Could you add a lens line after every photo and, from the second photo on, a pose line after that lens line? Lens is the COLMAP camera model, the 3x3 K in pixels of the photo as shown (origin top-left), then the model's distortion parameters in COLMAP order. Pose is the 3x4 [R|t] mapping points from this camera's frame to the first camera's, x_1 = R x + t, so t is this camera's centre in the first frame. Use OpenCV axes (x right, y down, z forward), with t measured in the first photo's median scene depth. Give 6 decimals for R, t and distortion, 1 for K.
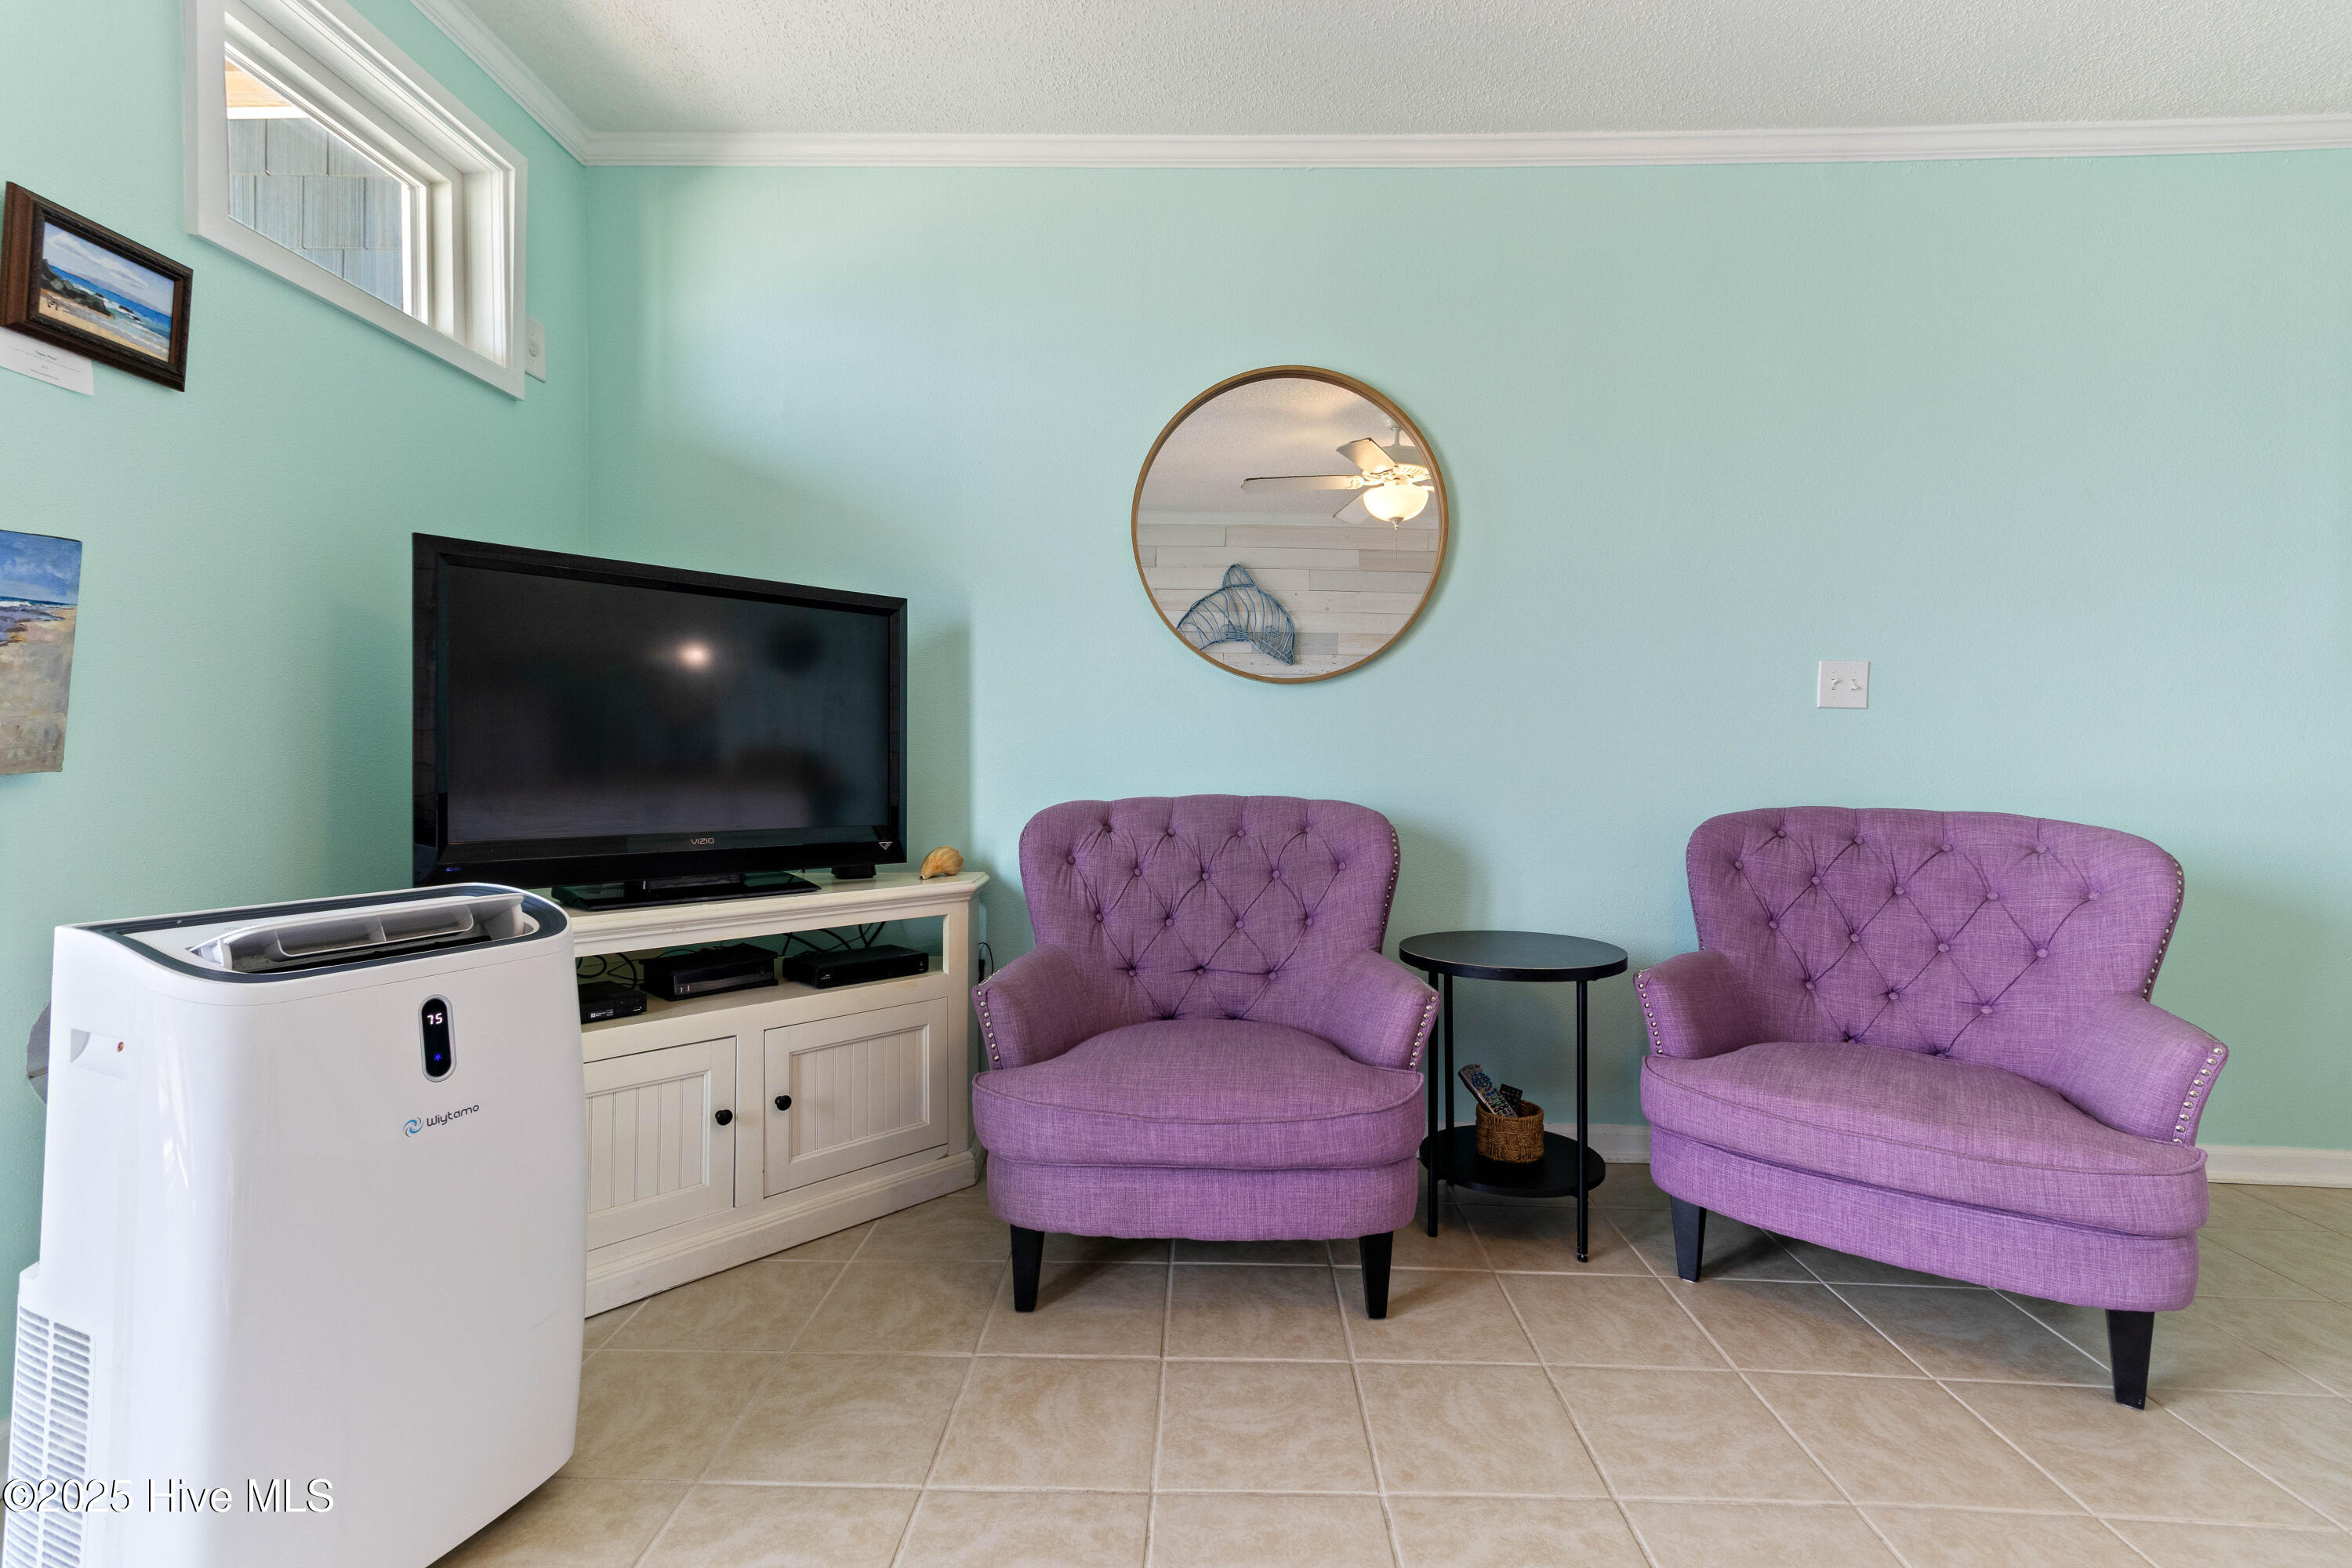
lens RADIAL K [[1086.6, 0, 1180.3], [0, 1086.6, 769.2], [0, 0, 1]] dist [0.001798, 0.012268]
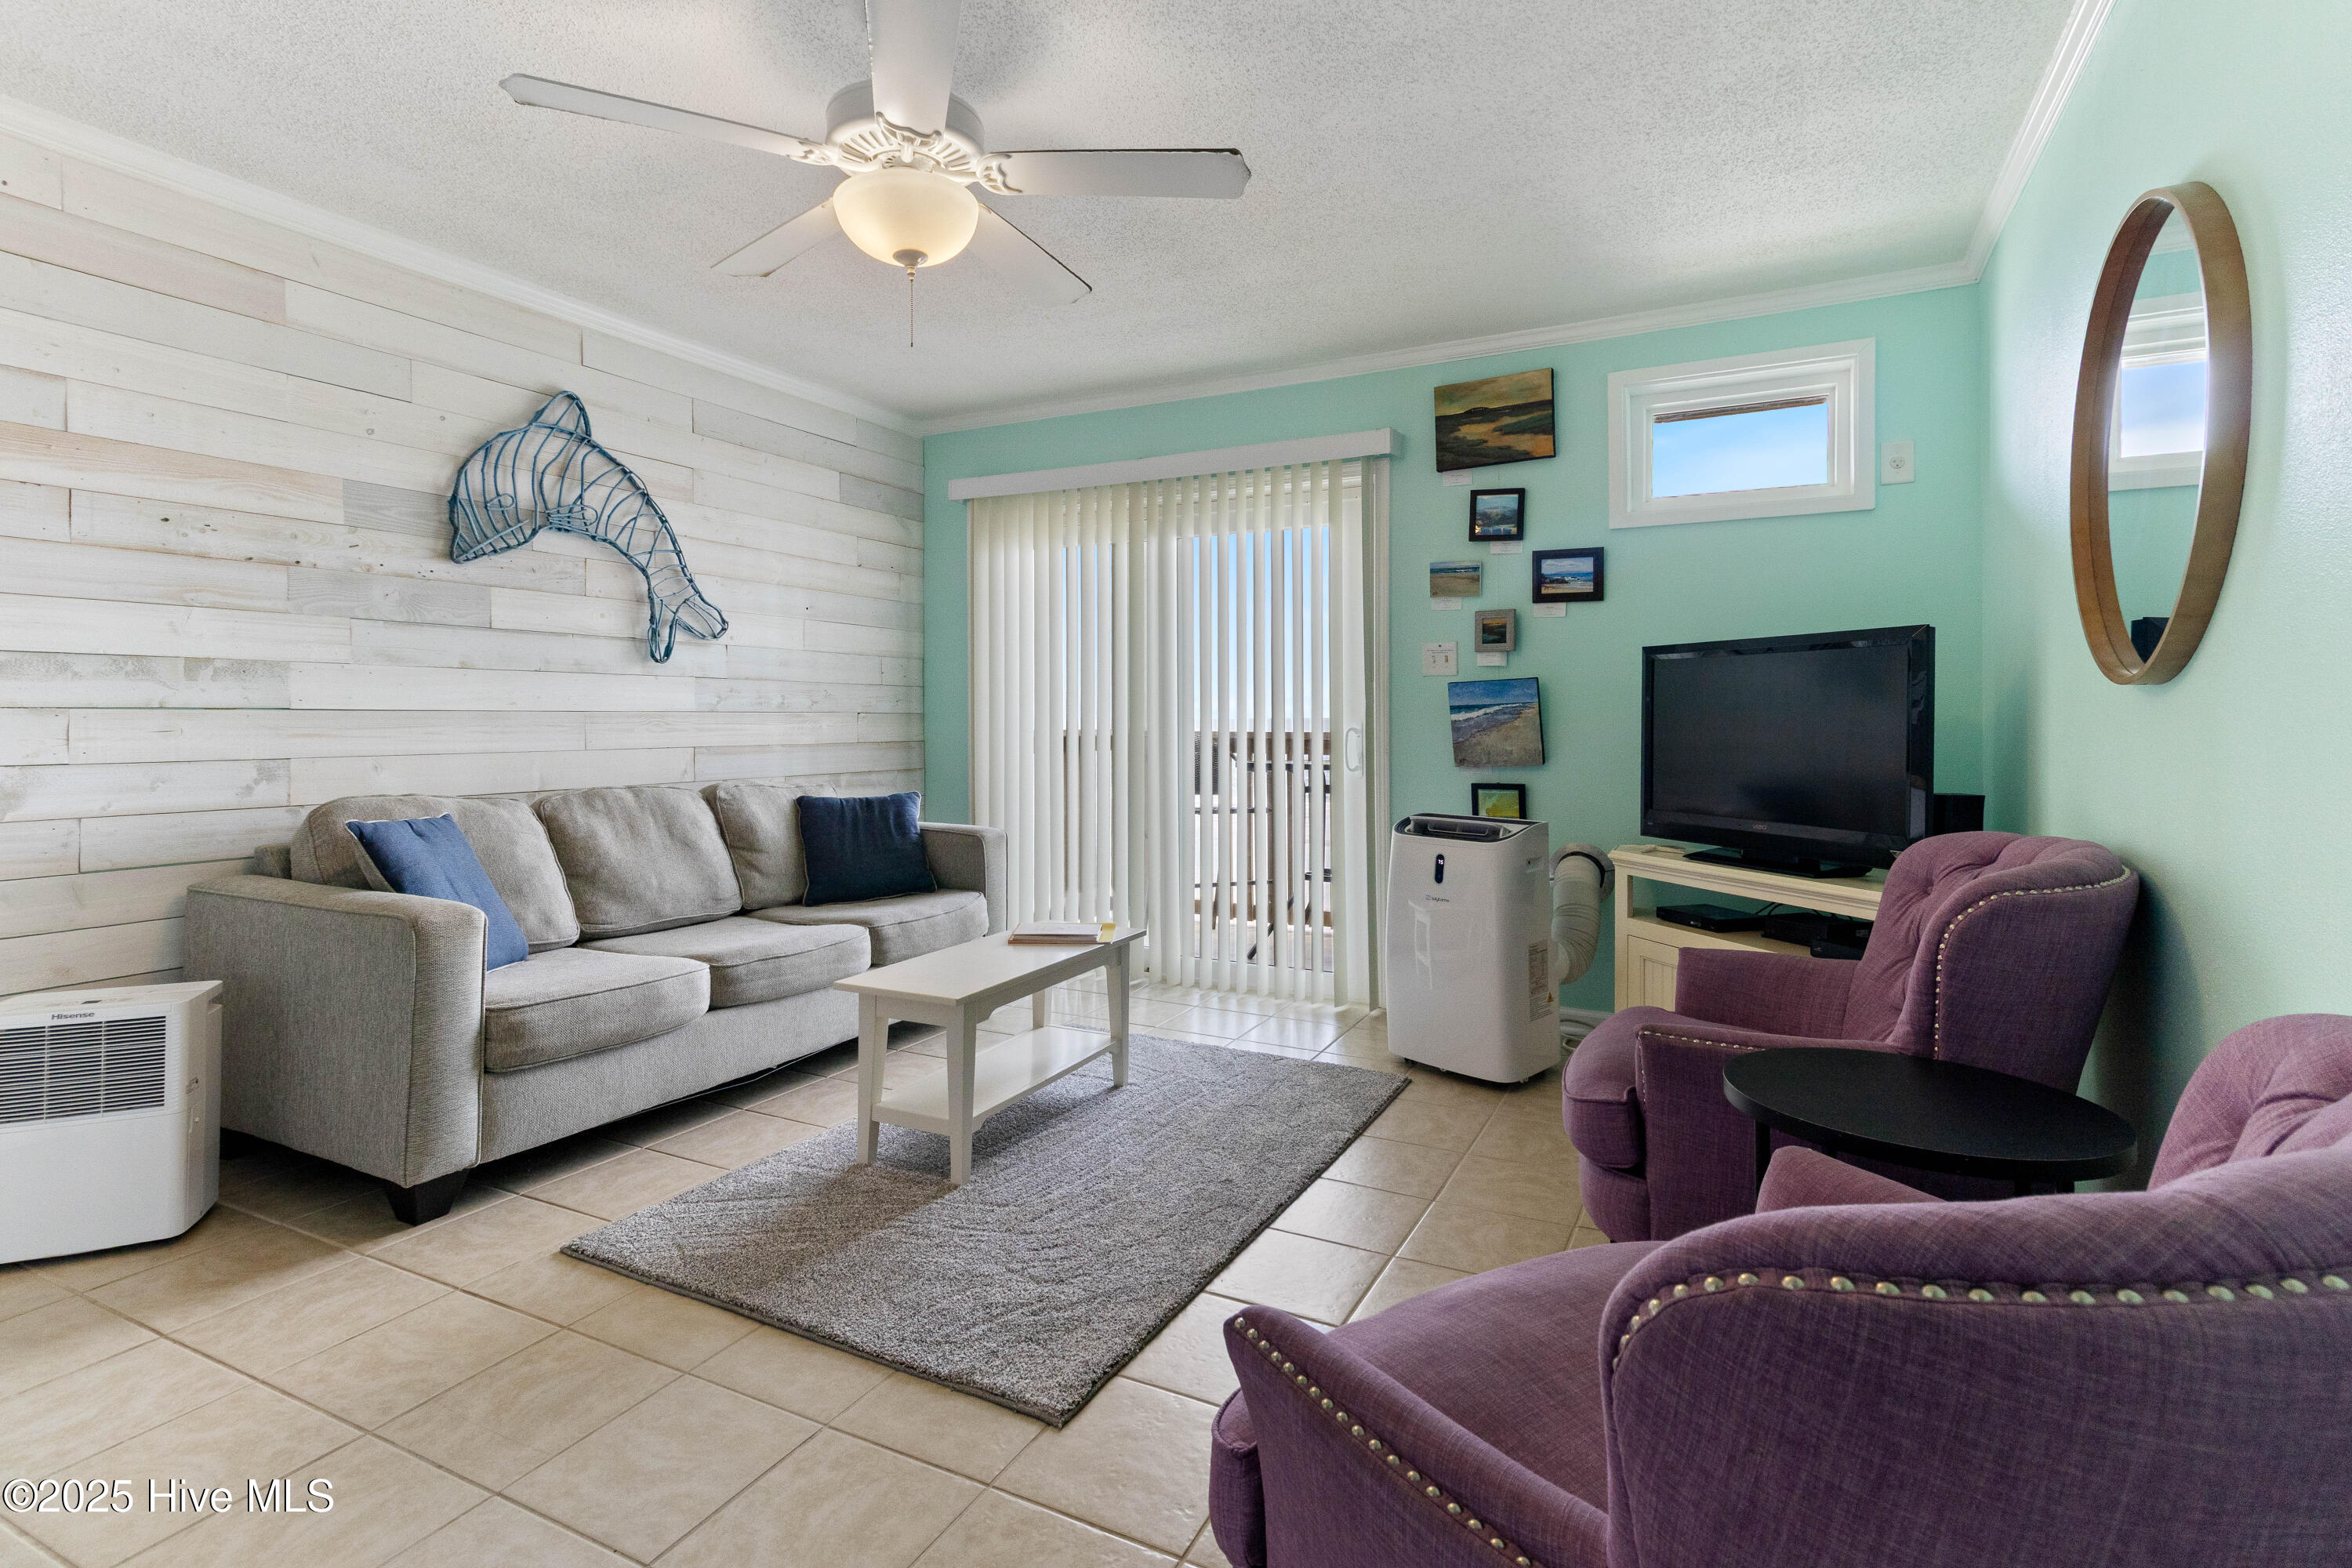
lens RADIAL K [[1101.0, 0, 1239.5], [0, 1101.0, 726.1], [0, 0, 1]] dist [0.002741, 0.000881]
pose [[-0.408605, -0.006726, -0.912686, 1.209427], [-0.013966, 0.999902, -0.001116, -0.056227], [0.912604, 0.012291, -0.408659, 1.016686]]
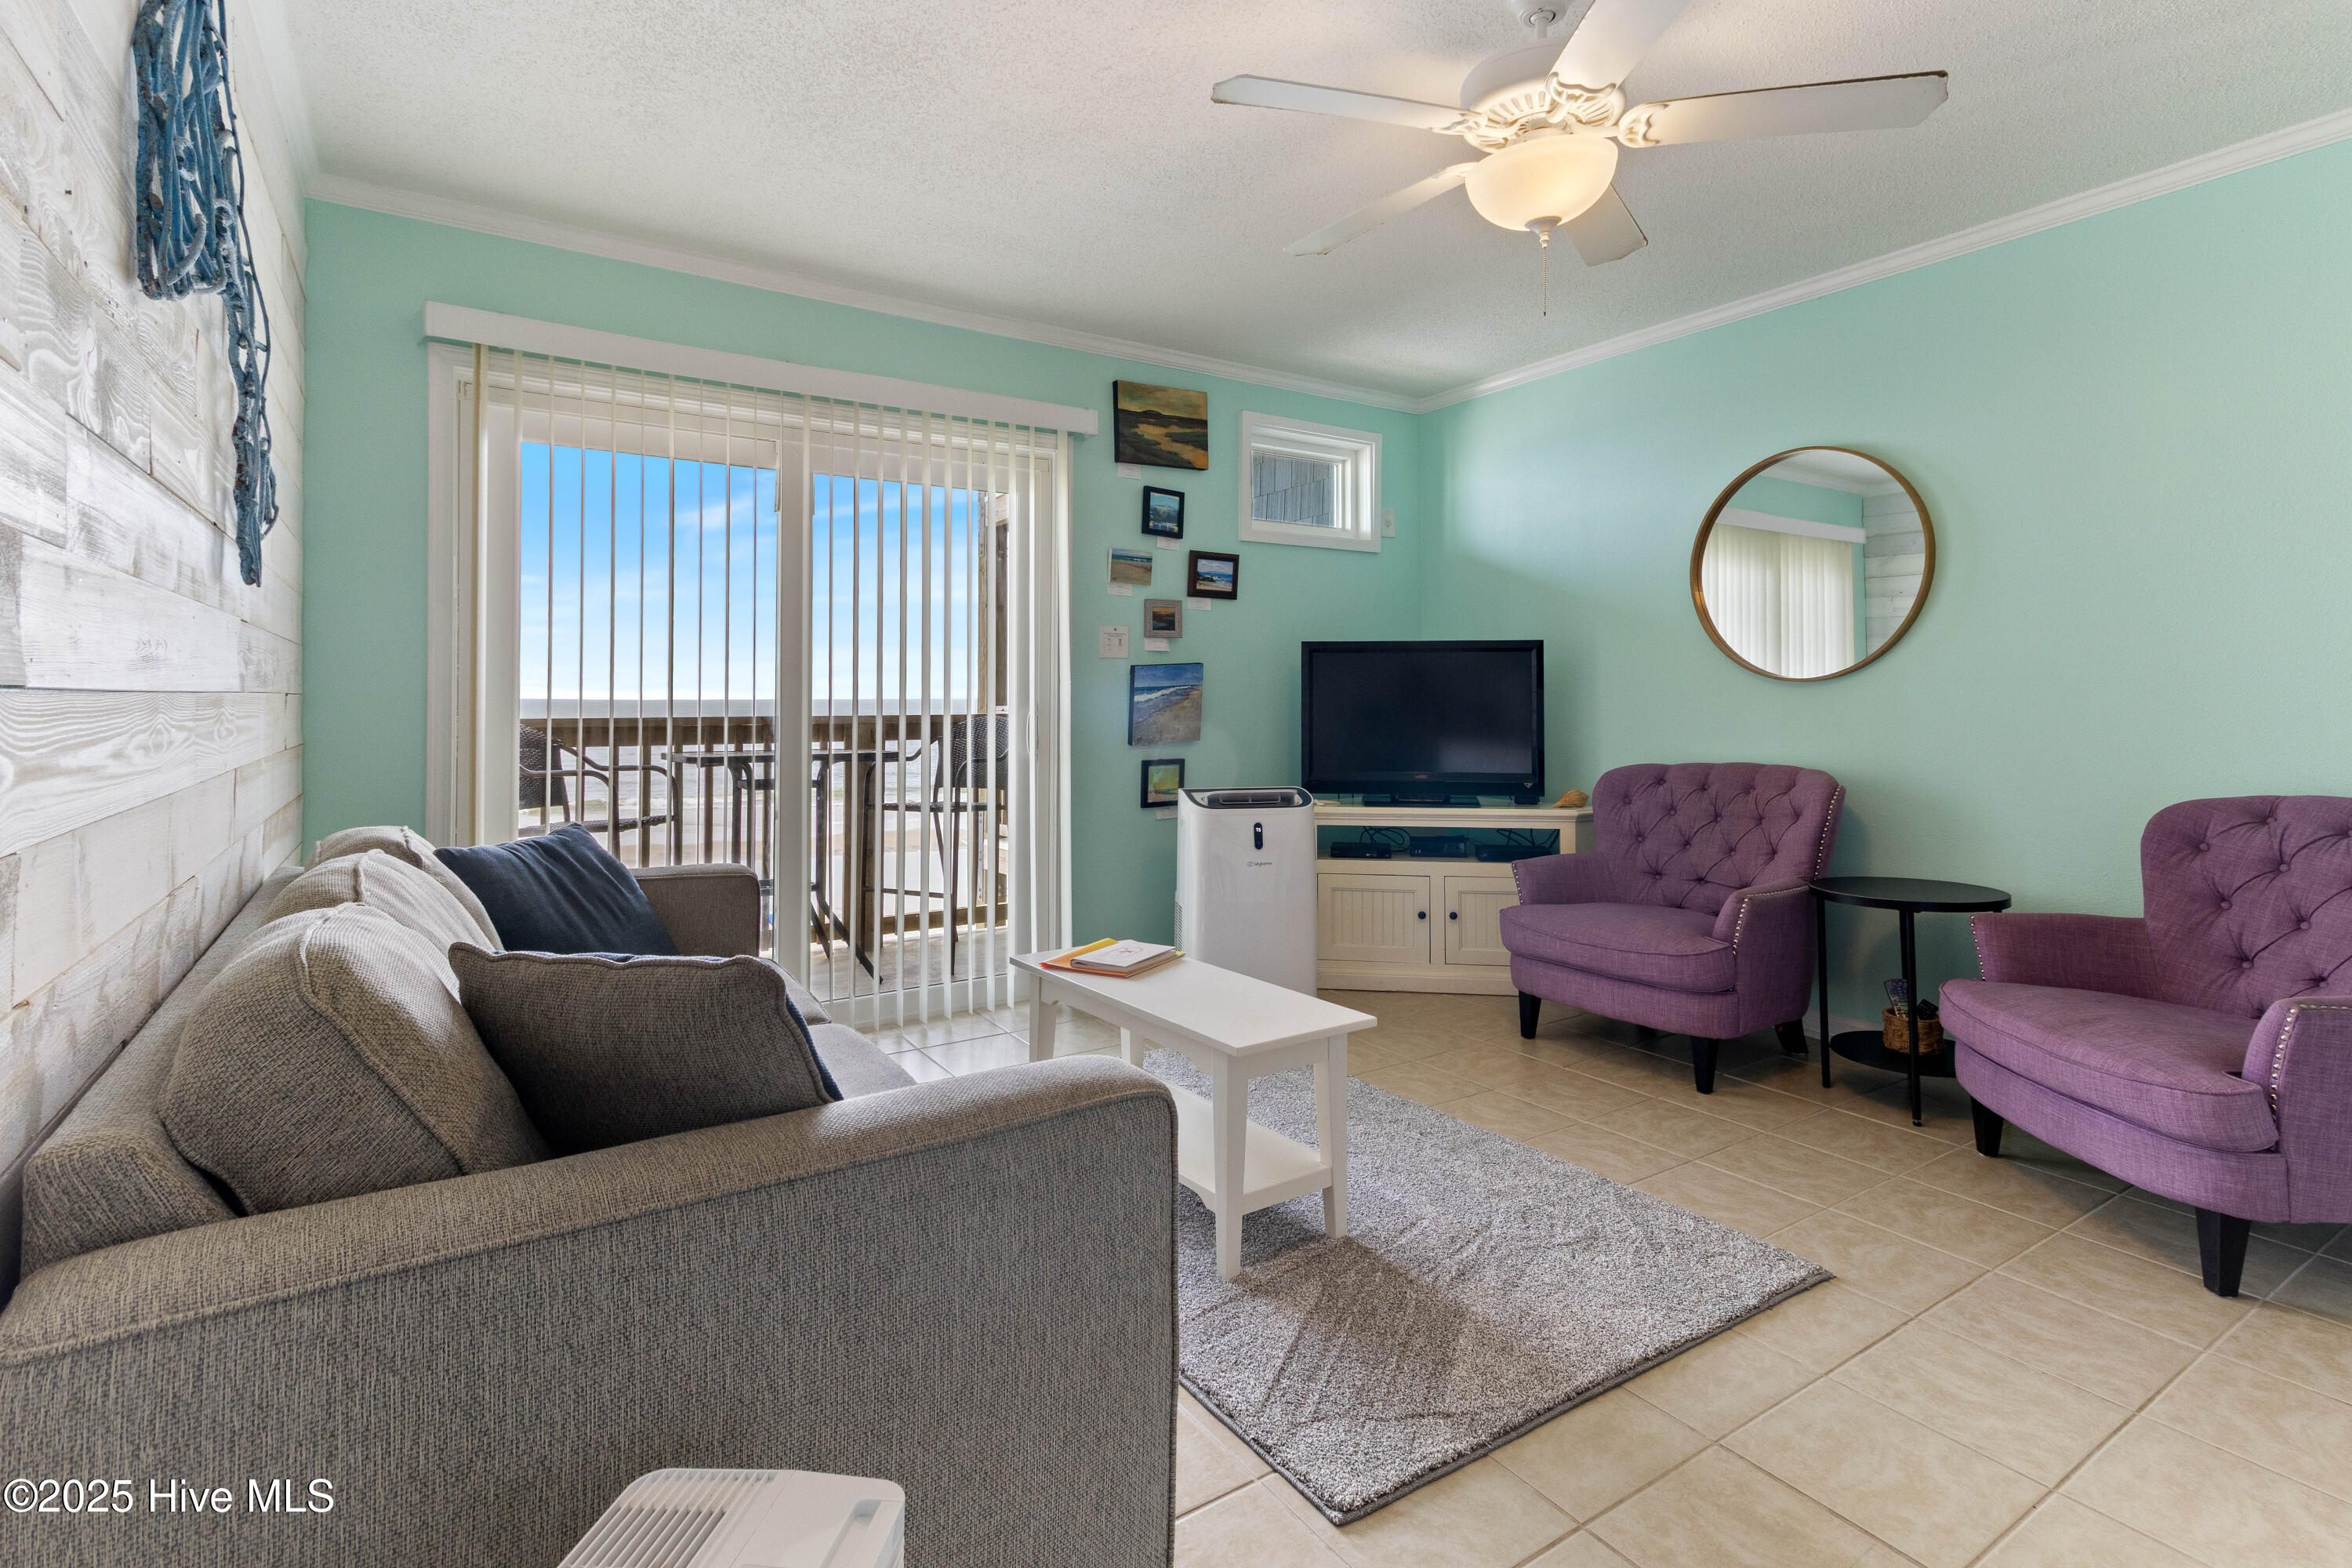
lens RADIAL K [[1110.4, 0, 1179.9], [0, 1110.4, 681.8], [0, 0, 1]] dist [0.001975, 0.000276]
pose [[0.563711, -0.025394, -0.825582, 1.027296], [-0.000179, 0.999524, -0.030866, -0.046383], [0.825972, 0.017547, 0.563438, -0.527629]]
